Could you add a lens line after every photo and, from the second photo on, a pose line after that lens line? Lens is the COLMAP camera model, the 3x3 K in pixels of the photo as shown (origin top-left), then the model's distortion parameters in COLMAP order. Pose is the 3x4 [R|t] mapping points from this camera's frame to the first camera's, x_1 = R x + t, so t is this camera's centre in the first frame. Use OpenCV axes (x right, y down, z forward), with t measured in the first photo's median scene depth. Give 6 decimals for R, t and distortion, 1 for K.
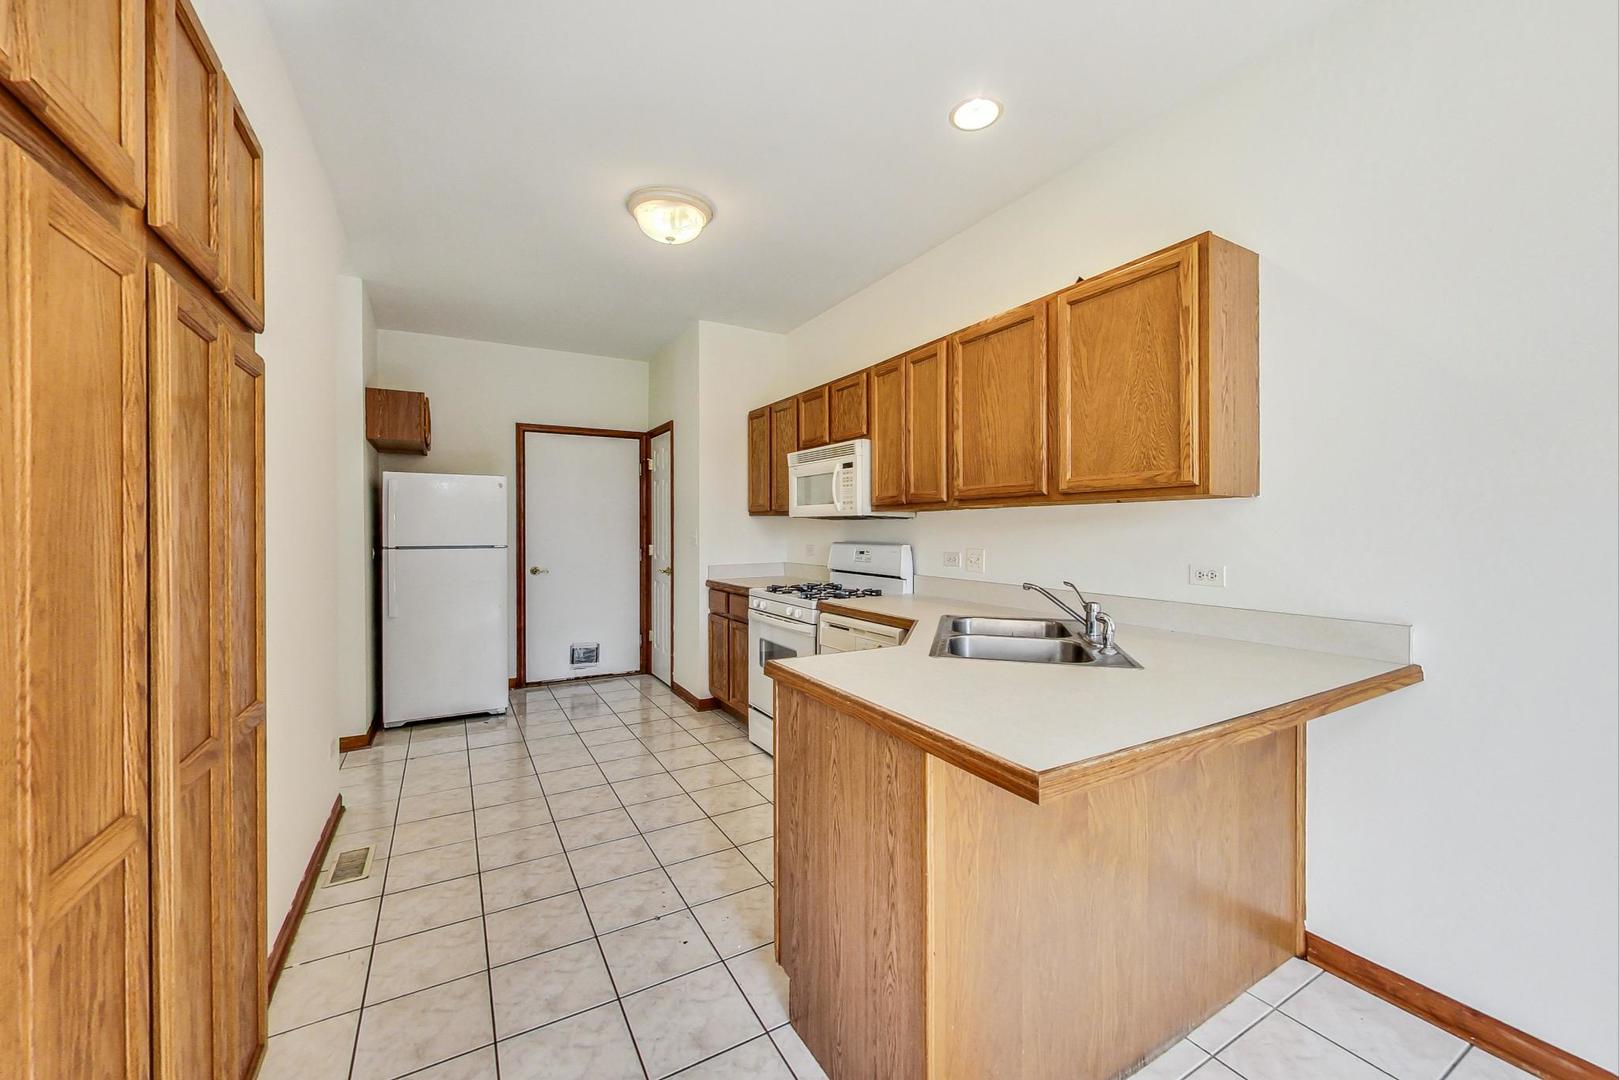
lens RADIAL K [[644.7, 0, 811.6], [0, 644.7, 526.5], [0, 0, 1]] dist [-0.003819, 0.000309]
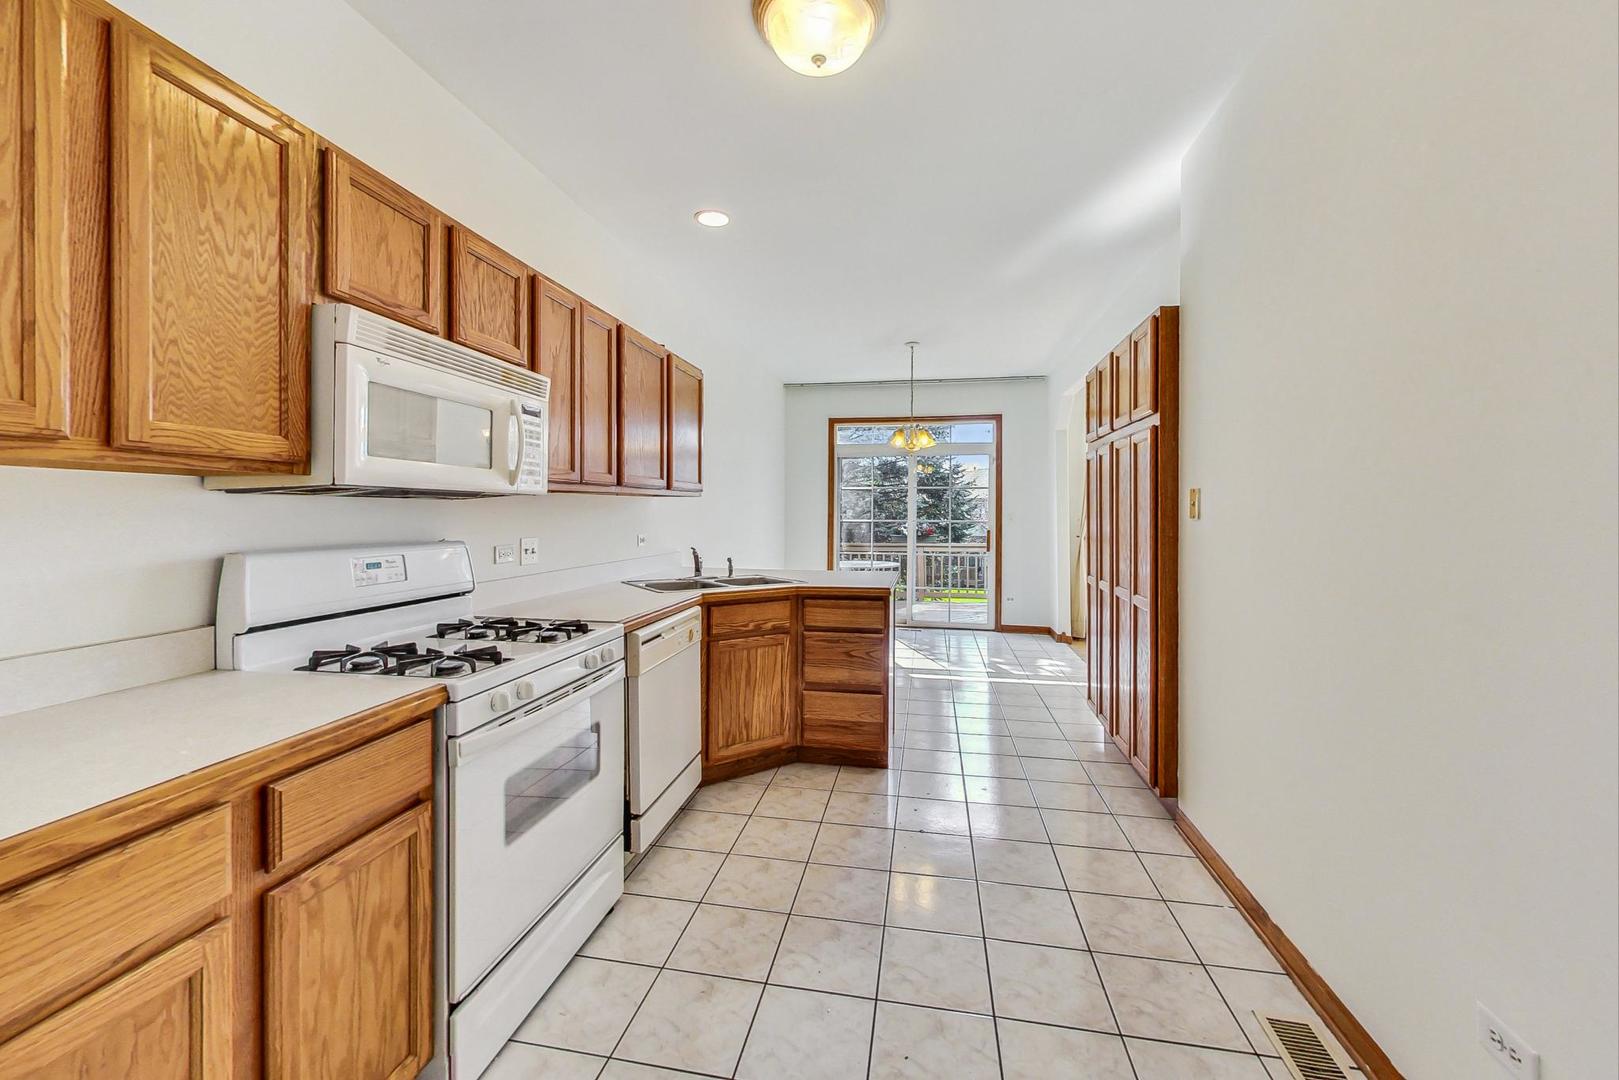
lens RADIAL K [[644.7, 0, 805.0], [0, 644.7, 523.8], [0, 0, 1]] dist [-0.003819, 0.000309]
pose [[-0.756585, -0.009209, 0.653831, -0.449851], [-0.003265, 0.999942, 0.010306, 0.003188], [-0.653888, 0.005663, -0.756570, 1.081766]]
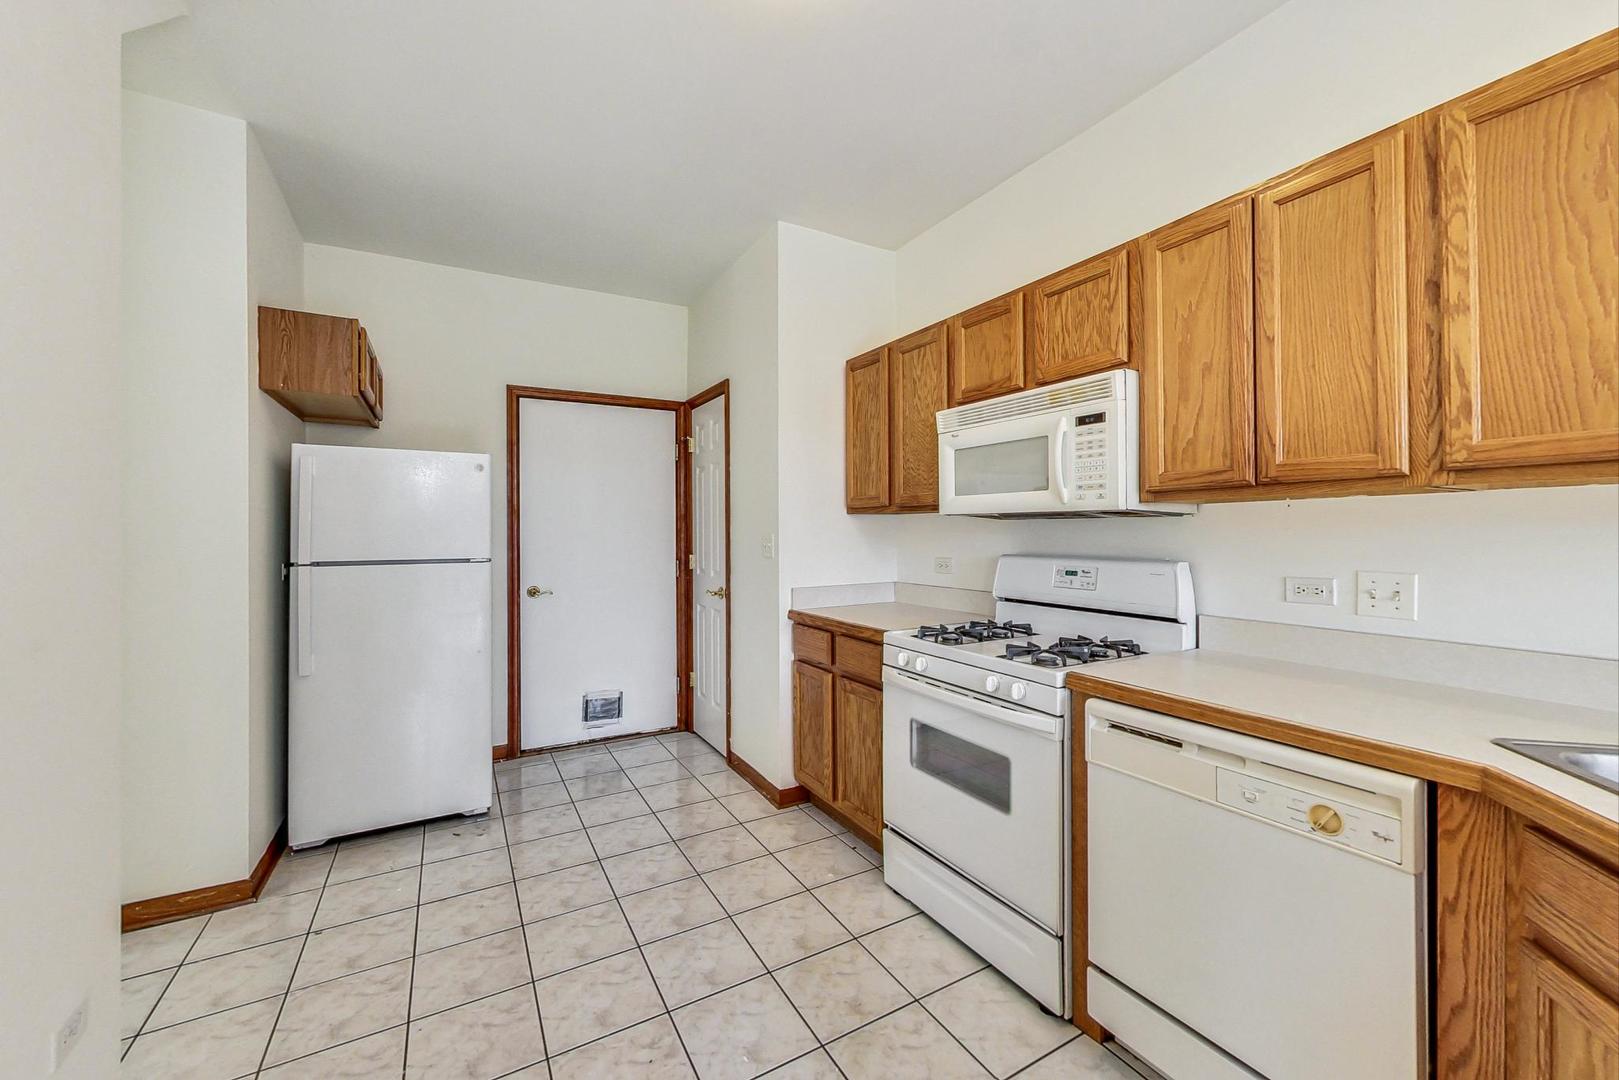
lens RADIAL K [[644.7, 0, 809.4], [0, 644.7, 529.6], [0, 0, 1]] dist [-0.003819, 0.000309]
pose [[0.999978, -0.000991, -0.006575, -0.153066], [0.000990, 1.000000, -0.000083, -0.000047], [0.006575, 0.000076, 0.999978, 0.370146]]
